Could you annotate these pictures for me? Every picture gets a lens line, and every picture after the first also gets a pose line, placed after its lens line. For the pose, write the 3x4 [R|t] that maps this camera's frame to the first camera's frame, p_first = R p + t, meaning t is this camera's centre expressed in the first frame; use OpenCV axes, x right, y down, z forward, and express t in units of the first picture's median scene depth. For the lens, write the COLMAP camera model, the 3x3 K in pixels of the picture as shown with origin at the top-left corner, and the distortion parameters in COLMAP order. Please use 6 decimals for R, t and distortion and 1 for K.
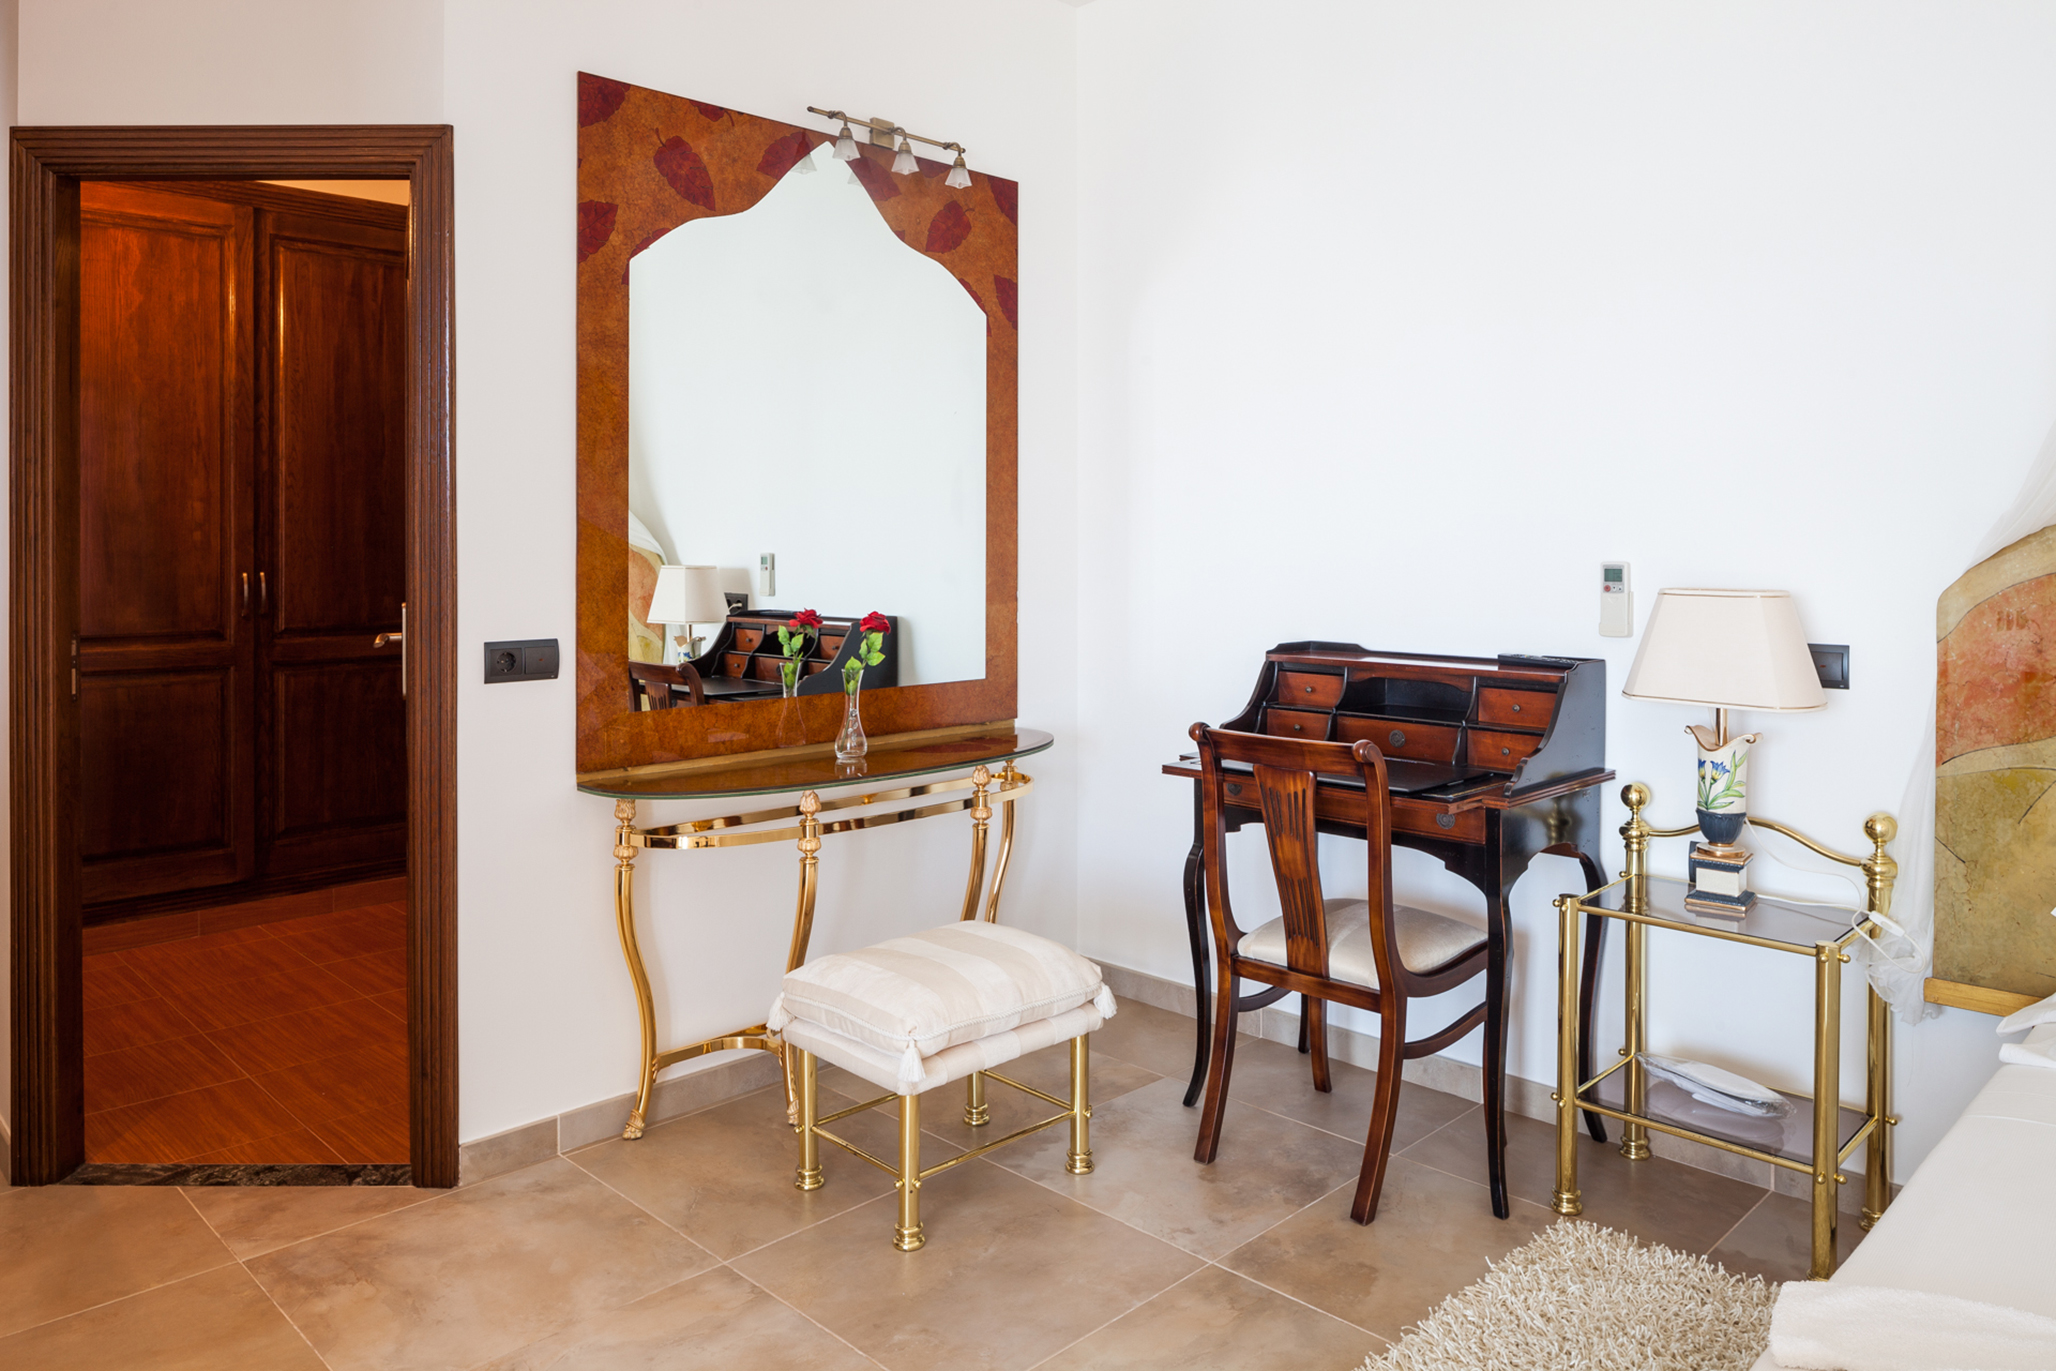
lens RADIAL K [[1396.4, 0, 1028.0], [0, 1396.4, 685.5], [0, 0, 1]] dist [-0.007258, 0.000163]
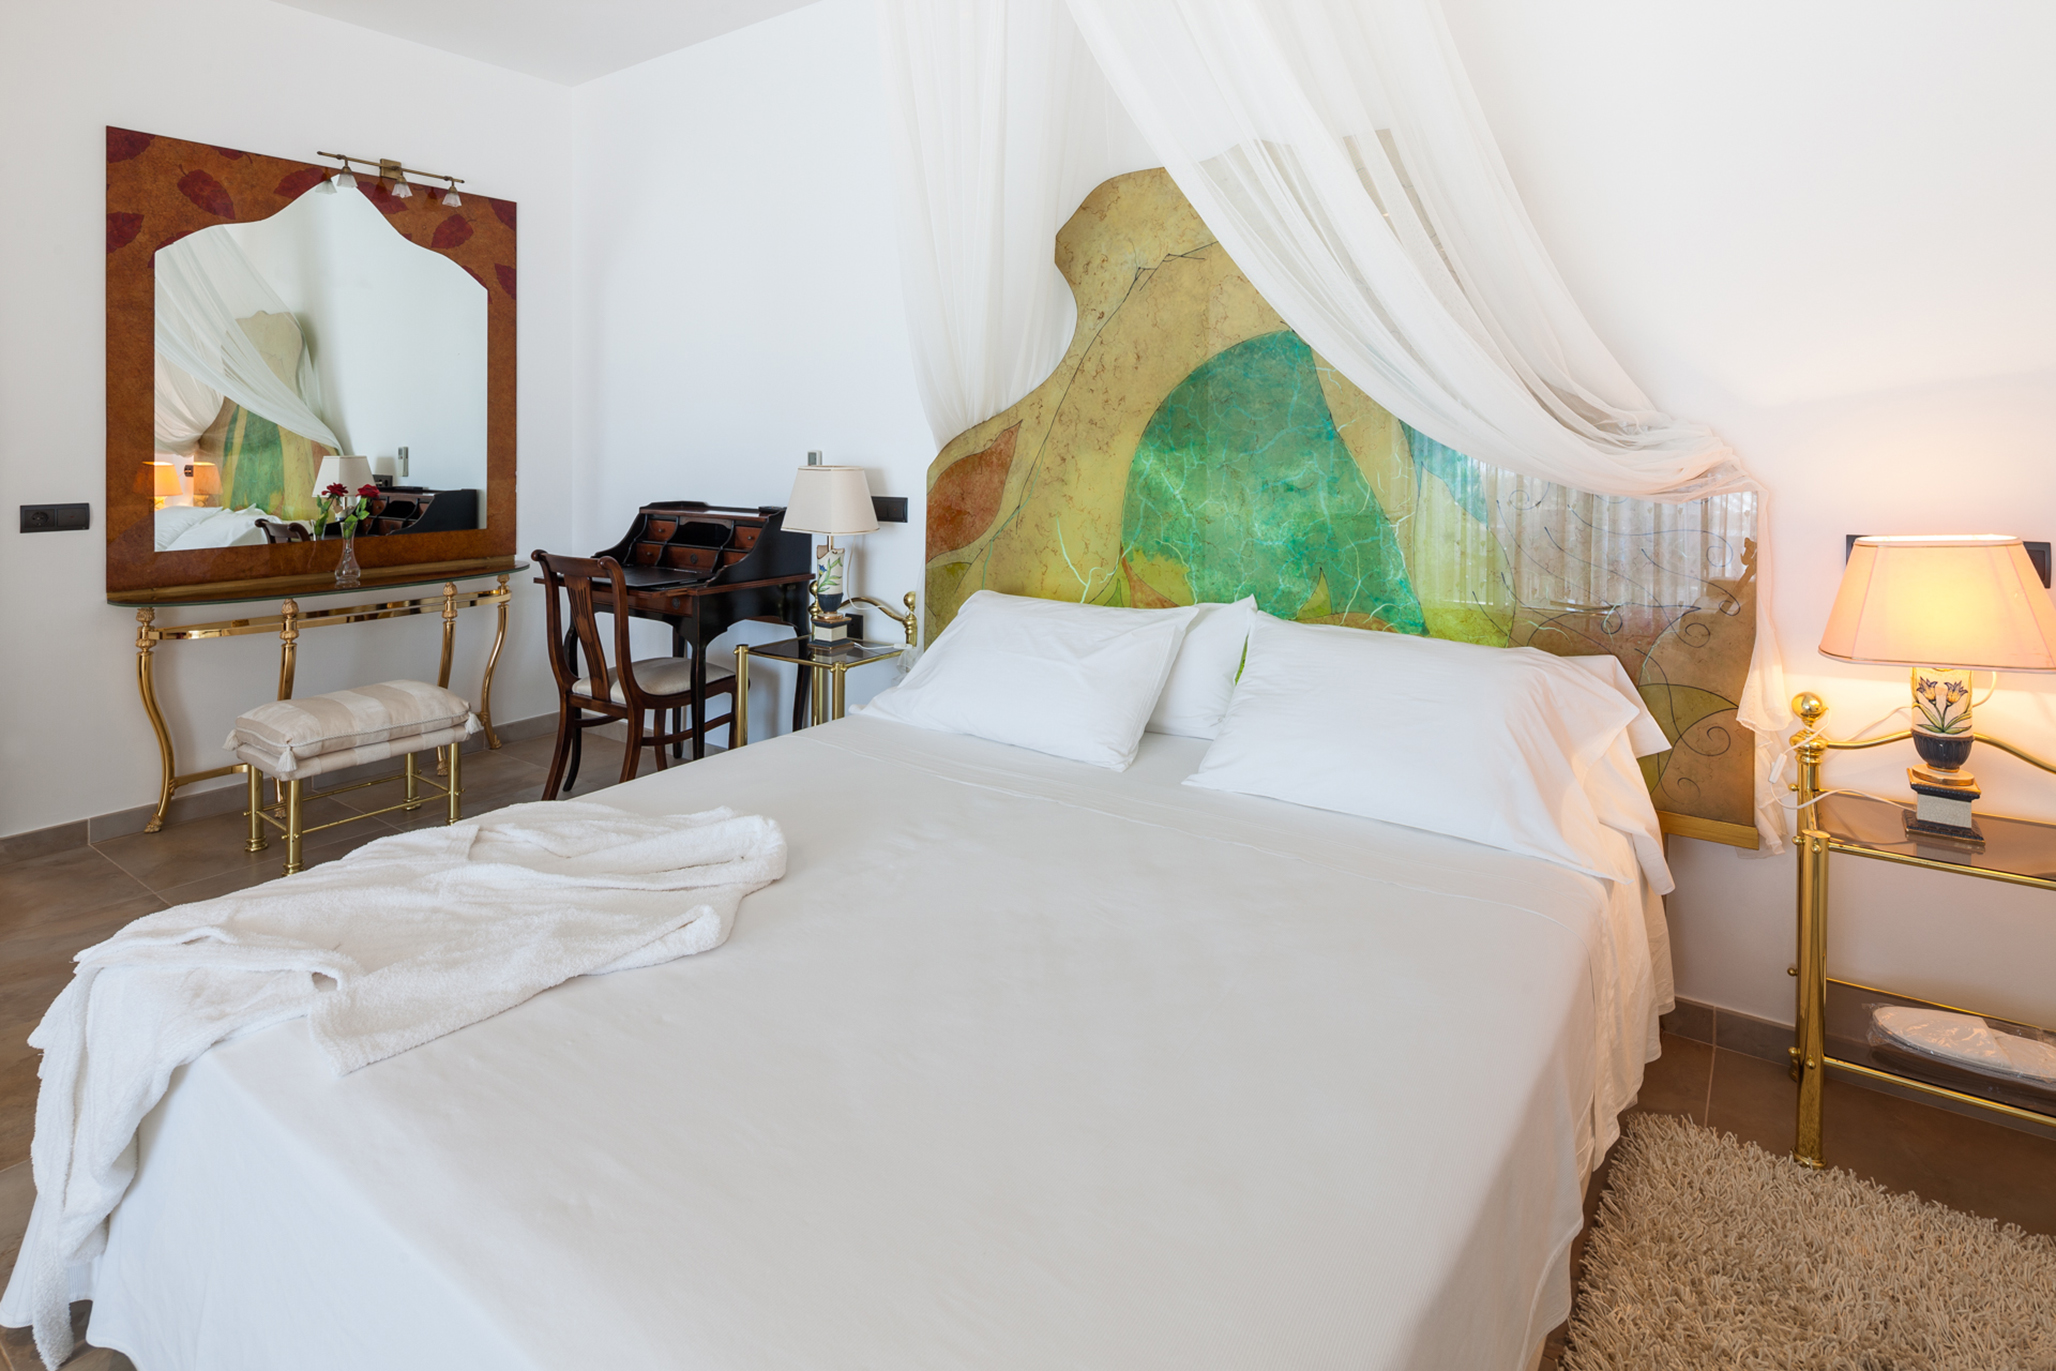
lens RADIAL K [[1026.7, 0, 1032.0], [0, 1026.7, 542.0], [0, 0, 1]] dist [0.003296, -0.000221]
pose [[0.983717, -0.018593, 0.178760, 0.436850], [0.018965, 0.999820, -0.000372, 0.026232], [-0.178720, 0.003756, 0.983893, -0.258664]]
